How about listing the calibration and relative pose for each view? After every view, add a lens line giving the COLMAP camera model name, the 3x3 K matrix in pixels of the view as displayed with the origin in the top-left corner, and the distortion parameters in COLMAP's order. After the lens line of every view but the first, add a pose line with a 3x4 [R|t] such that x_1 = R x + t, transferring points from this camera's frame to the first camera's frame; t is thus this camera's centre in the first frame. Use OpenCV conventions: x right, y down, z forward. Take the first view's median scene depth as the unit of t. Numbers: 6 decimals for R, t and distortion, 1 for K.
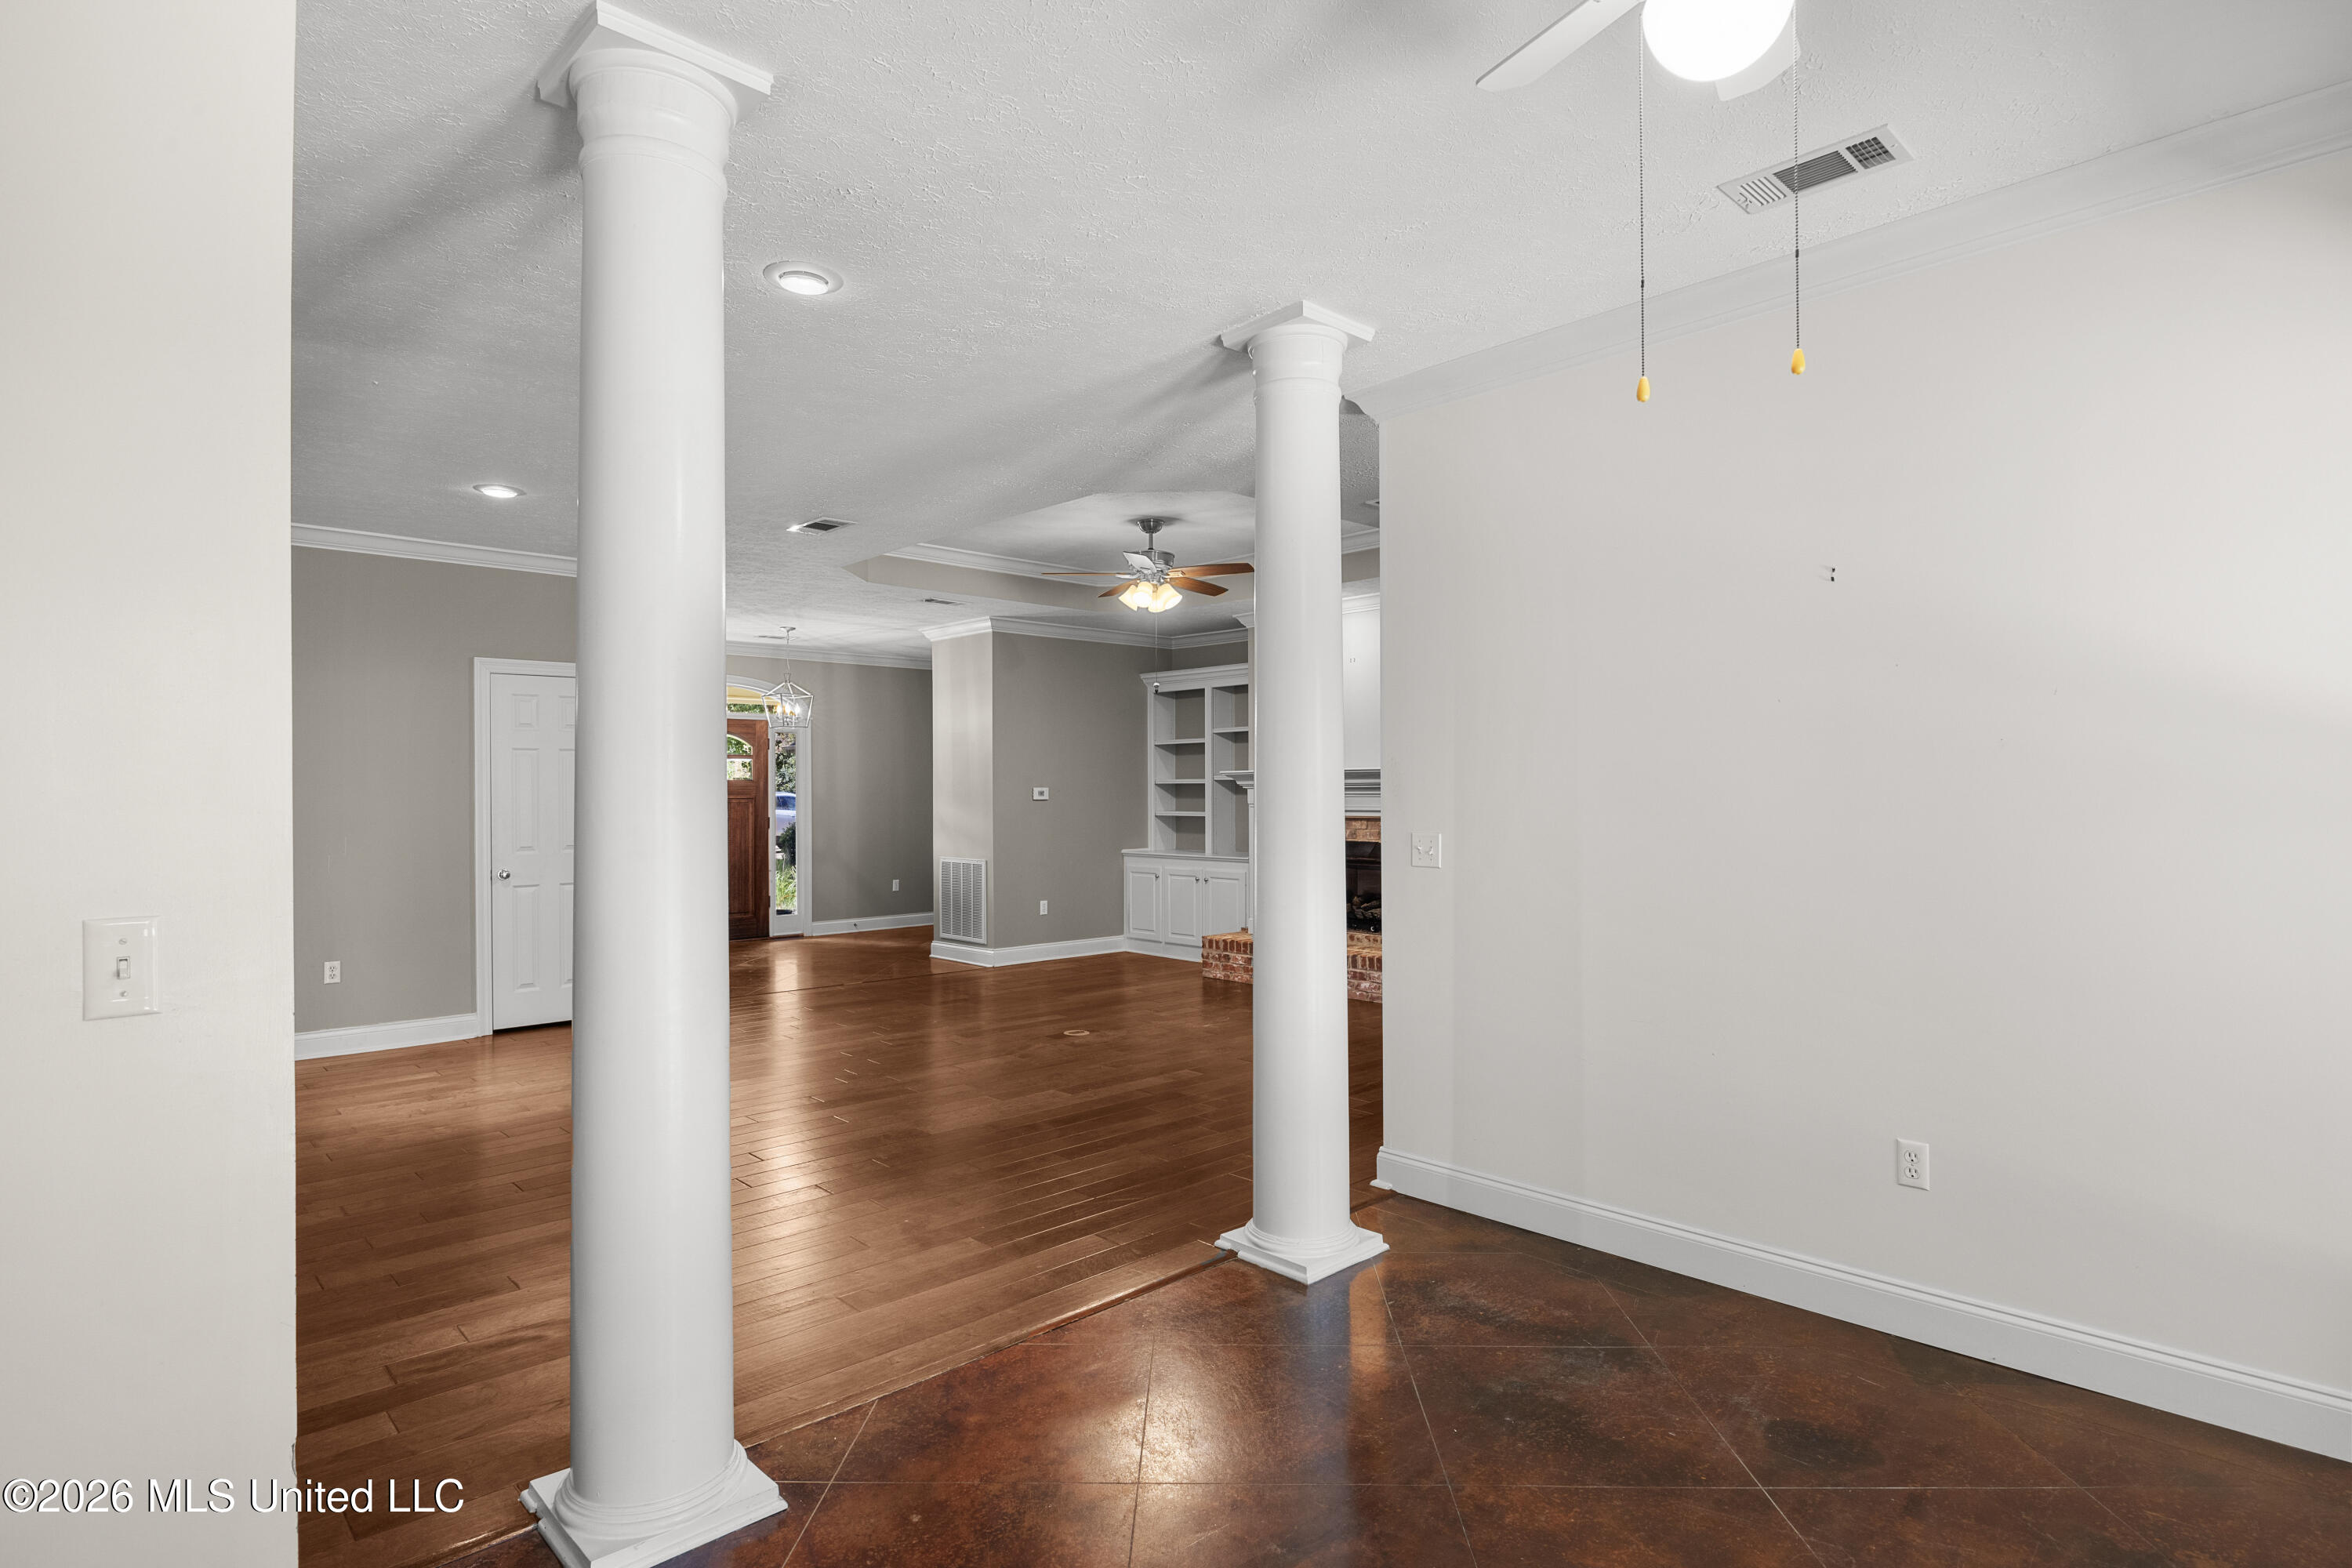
lens RADIAL K [[1237.6, 0, 1178.4], [0, 1237.6, 787.3], [0, 0, 1]] dist [-0.002847, 0.000476]
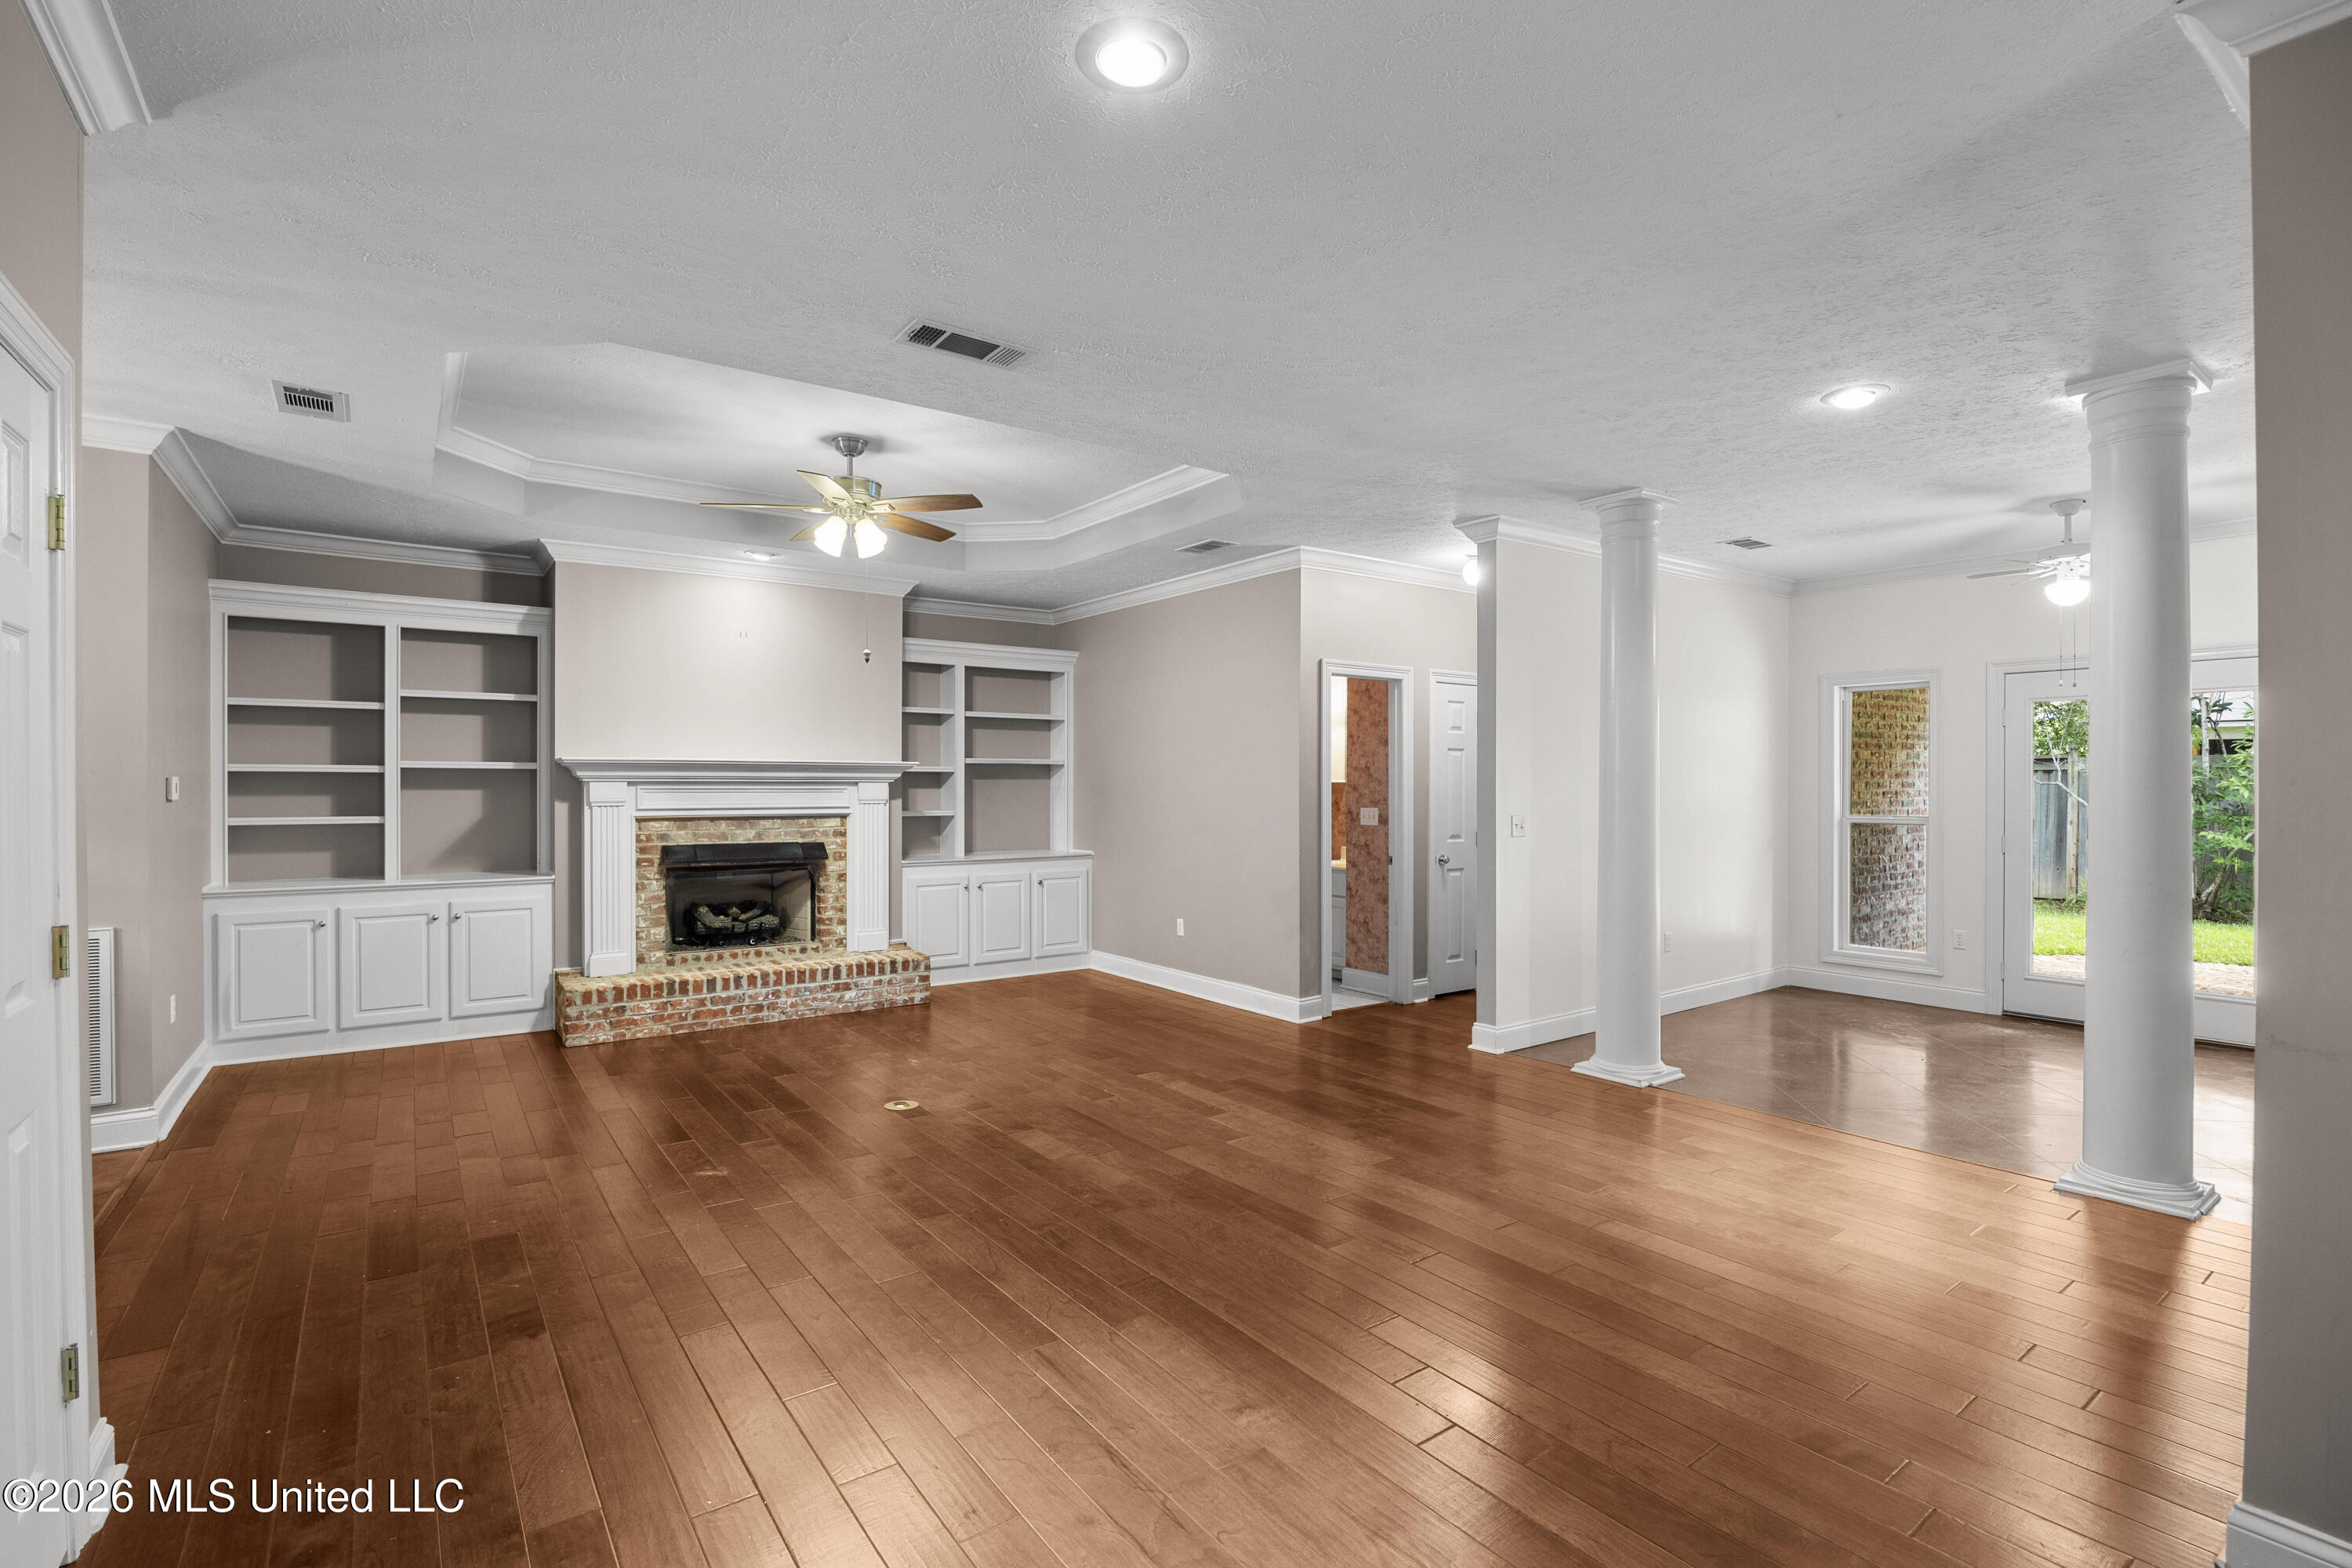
lens RADIAL K [[1107.5, 0, 1180.3], [0, 1107.5, 790.2], [0, 0, 1]] dist [-0.015945, -0.000401]
pose [[0.110467, -0.001306, 0.993879, -0.593705], [-0.005790, 0.999981, 0.001957, 0.002916], [-0.993863, -0.005971, 0.110457, 0.610641]]
